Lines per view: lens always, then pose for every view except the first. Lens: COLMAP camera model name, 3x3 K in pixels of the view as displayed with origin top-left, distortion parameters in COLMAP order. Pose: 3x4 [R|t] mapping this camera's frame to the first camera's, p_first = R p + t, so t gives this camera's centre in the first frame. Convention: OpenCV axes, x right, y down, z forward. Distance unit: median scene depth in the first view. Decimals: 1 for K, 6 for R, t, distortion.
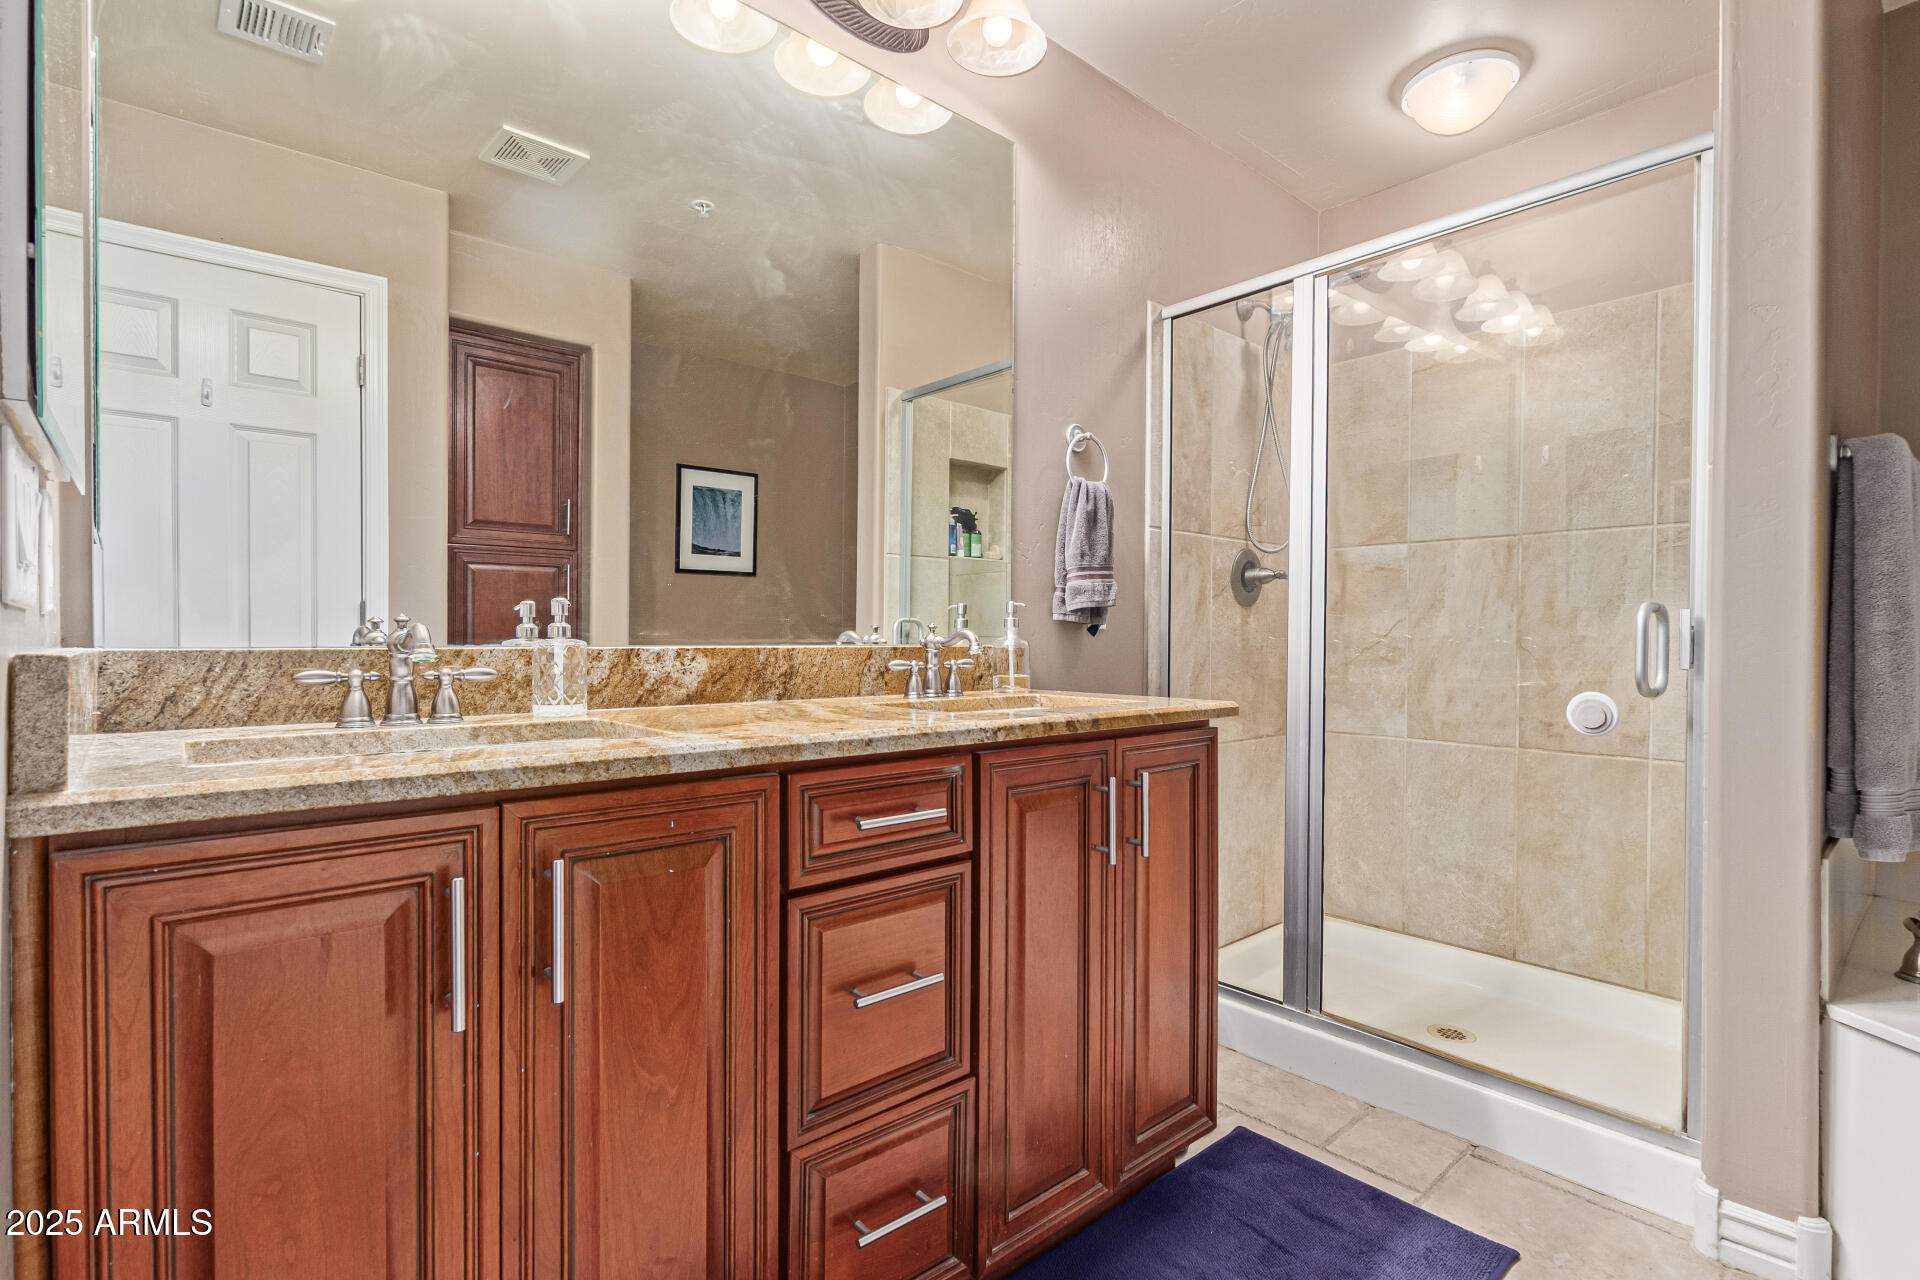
lens RADIAL K [[903.5, 0, 963.4], [0, 903.5, 642.9], [0, 0, 1]] dist [0.015840, -0.005863]
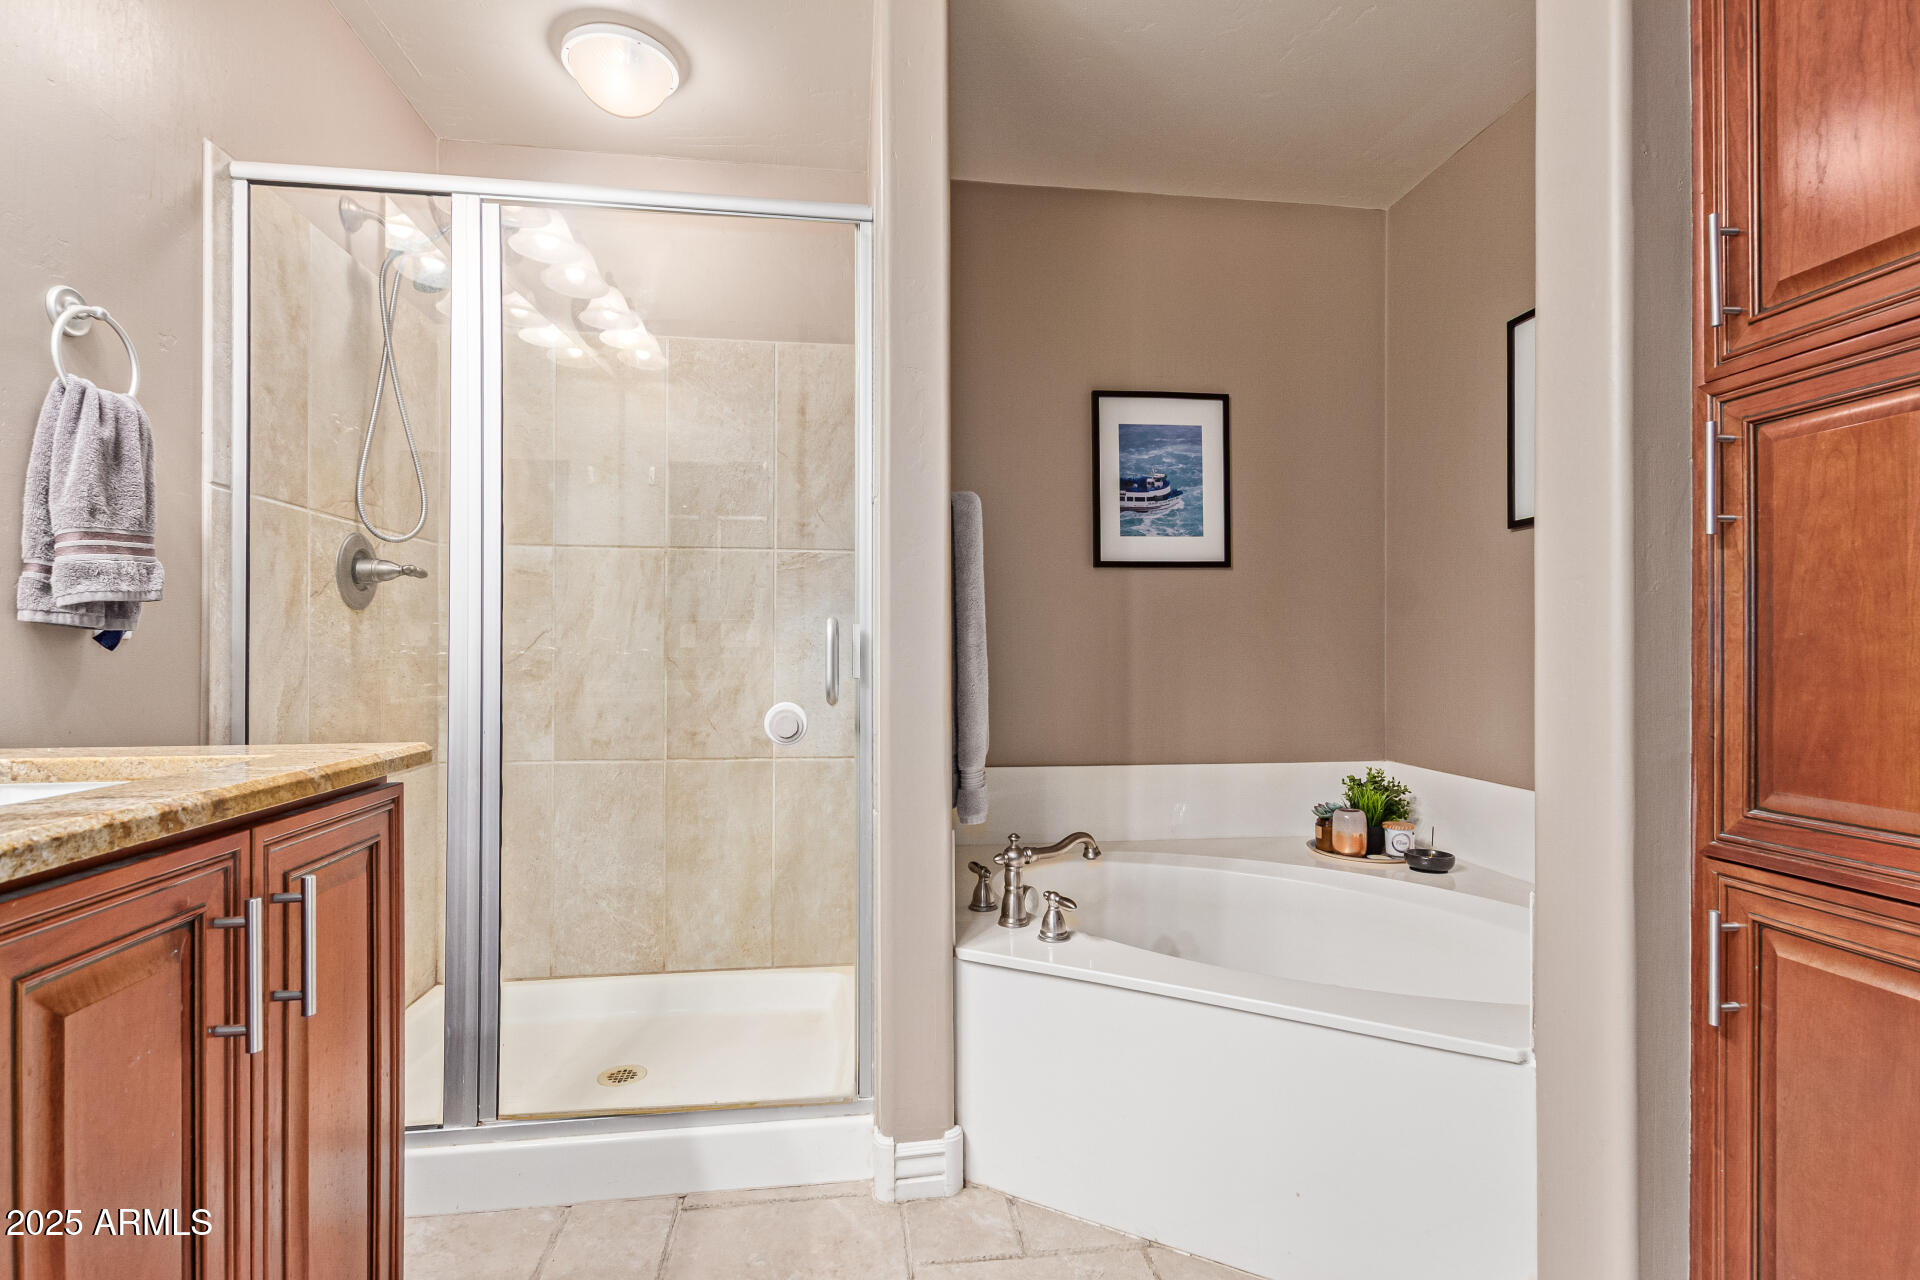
lens RADIAL K [[903.5, 0, 958.4], [0, 903.5, 646.5], [0, 0, 1]] dist [0.015840, -0.005863]
pose [[0.565207, -0.000124, 0.824949, -0.034807], [0.006994, 0.999965, -0.004641, -0.002653], [-0.824920, 0.008393, 0.565188, 0.183097]]
